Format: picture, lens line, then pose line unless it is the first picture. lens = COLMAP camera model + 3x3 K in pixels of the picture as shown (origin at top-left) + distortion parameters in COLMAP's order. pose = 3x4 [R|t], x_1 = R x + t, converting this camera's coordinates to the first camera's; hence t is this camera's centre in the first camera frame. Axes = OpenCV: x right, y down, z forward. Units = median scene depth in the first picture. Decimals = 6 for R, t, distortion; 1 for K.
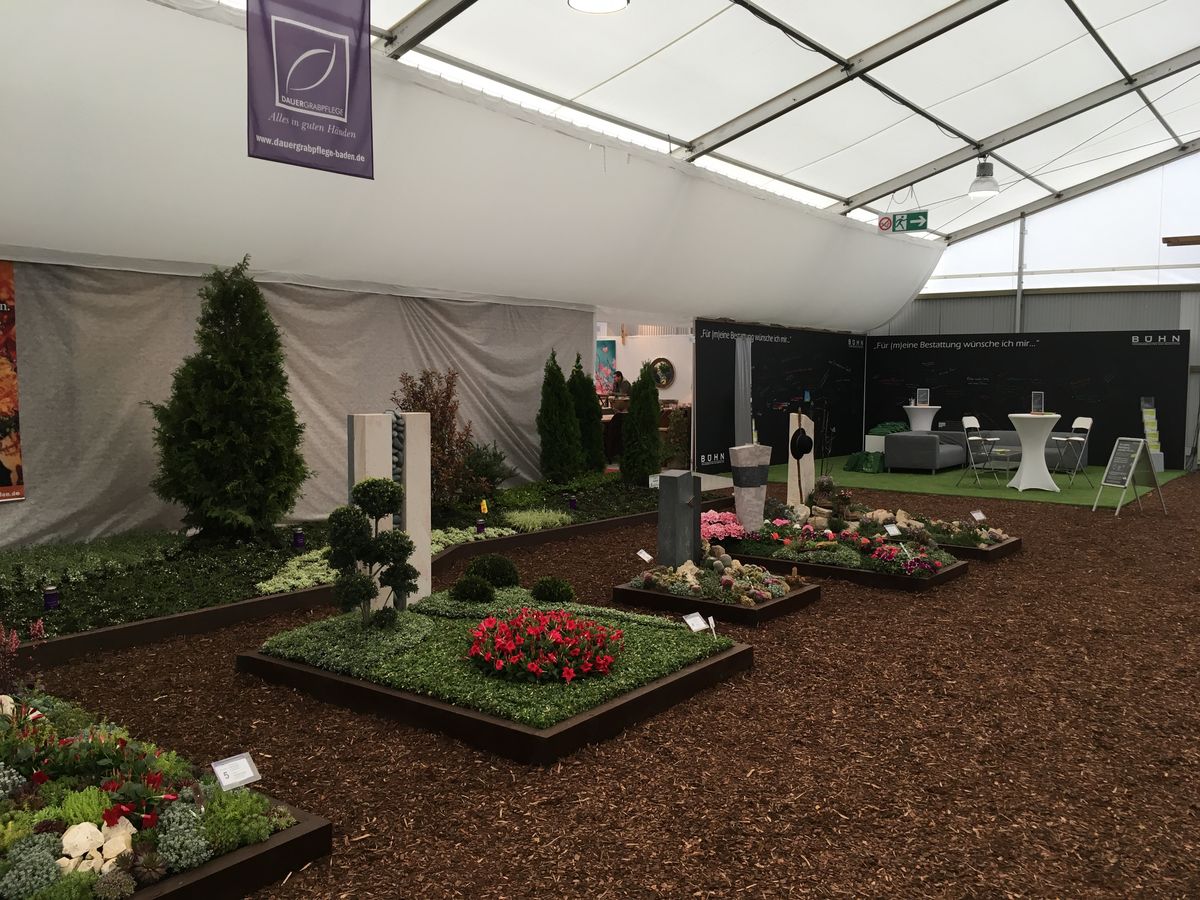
lens RADIAL K [[1051.1, 0, 603.4], [0, 1051.1, 450.7], [0, 0, 1]] dist [0.044697, -0.032917]
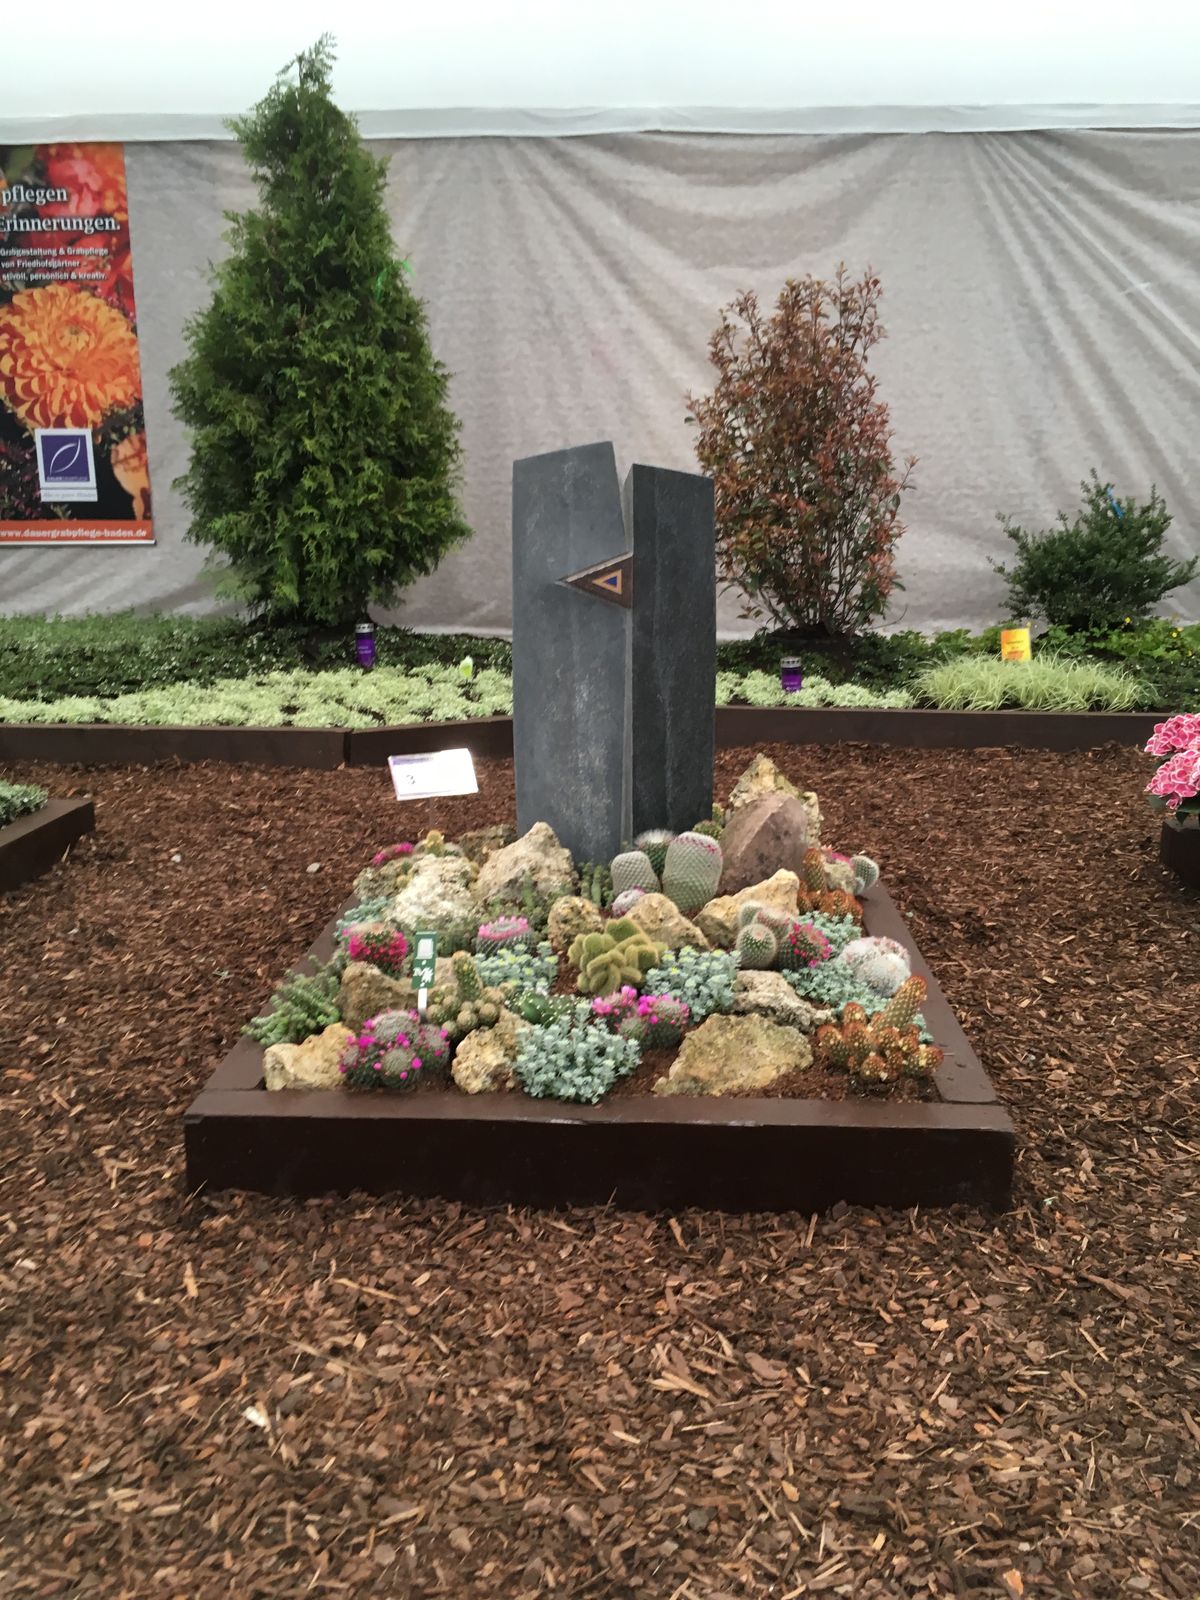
lens RADIAL K [[1401.4, 0, 600.0], [0, 1401.4, 801.4], [0, 0, 1]] dist [0.044697, -0.032917]
pose [[0.542656, 0.169263, -0.822724, 0.220685], [-0.060984, 0.984840, 0.162391, 0.030568], [0.837738, -0.037949, 0.544751, 0.521119]]
